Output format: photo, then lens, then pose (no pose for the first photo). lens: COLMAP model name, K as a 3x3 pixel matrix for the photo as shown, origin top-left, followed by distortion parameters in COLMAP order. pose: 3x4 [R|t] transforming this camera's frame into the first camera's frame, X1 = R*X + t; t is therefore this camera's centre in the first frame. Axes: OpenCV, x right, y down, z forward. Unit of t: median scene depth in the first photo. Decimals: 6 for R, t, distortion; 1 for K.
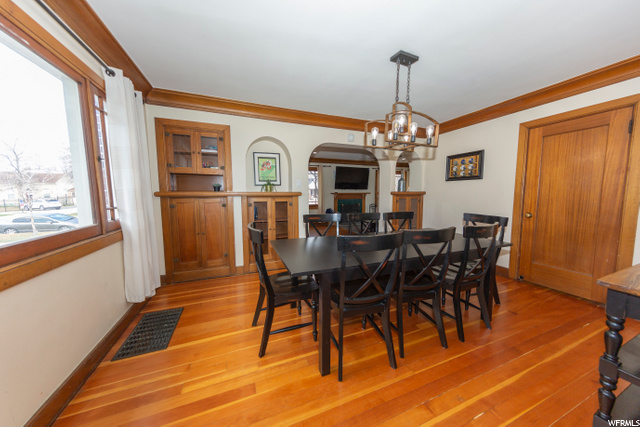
lens RADIAL K [[207.8, 0, 319.1], [0, 207.8, 211.8], [0, 0, 1]] dist [0.000435, -0.000012]
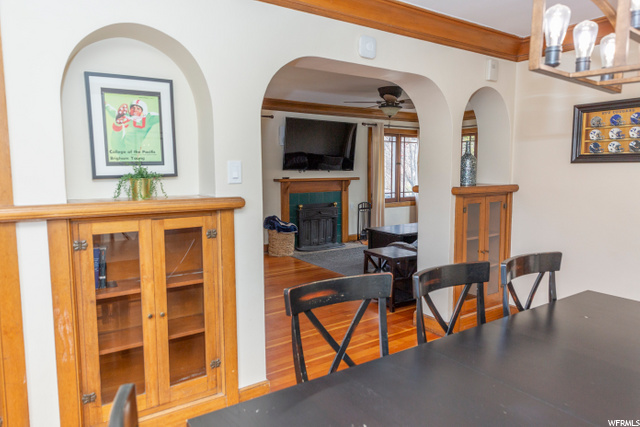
lens RADIAL K [[425.0, 0, 317.3], [0, 425.0, 212.9], [0, 0, 1]] dist [-0.001588, -0.000197]
pose [[0.974740, -0.021389, 0.222315, -0.131719], [0.018543, 0.999717, 0.014880, -0.083986], [-0.222570, -0.010381, 0.974861, 0.319759]]
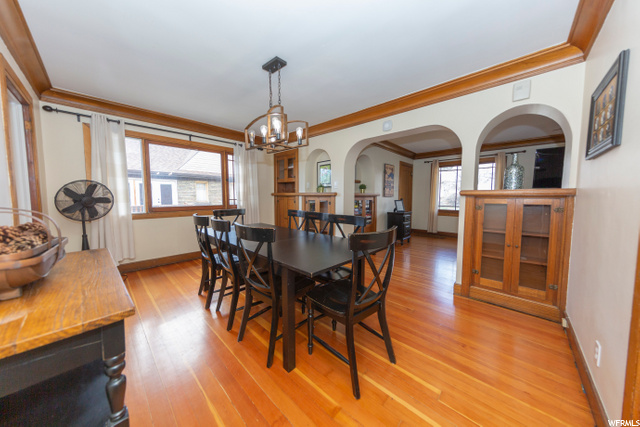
lens RADIAL K [[211.0, 0, 321.8], [0, 211.0, 210.2], [0, 0, 1]] dist [0.000262, -0.000006]
pose [[0.421396, 0.064920, -0.904550, 0.959243], [-0.086037, 0.995797, 0.031388, -0.033450], [0.902786, 0.064598, 0.425210, 0.503898]]
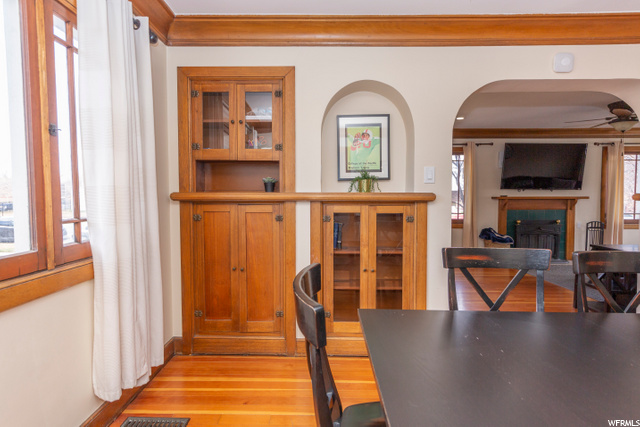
lens RADIAL K [[336.5, 0, 316.7], [0, 336.5, 212.6], [0, 0, 1]] dist [0.001408, -0.000125]
pose [[0.920964, 0.020941, -0.389084, -0.039388], [-0.038968, 0.998499, -0.038496, -0.016000], [0.387693, 0.050615, 0.920398, 0.243690]]
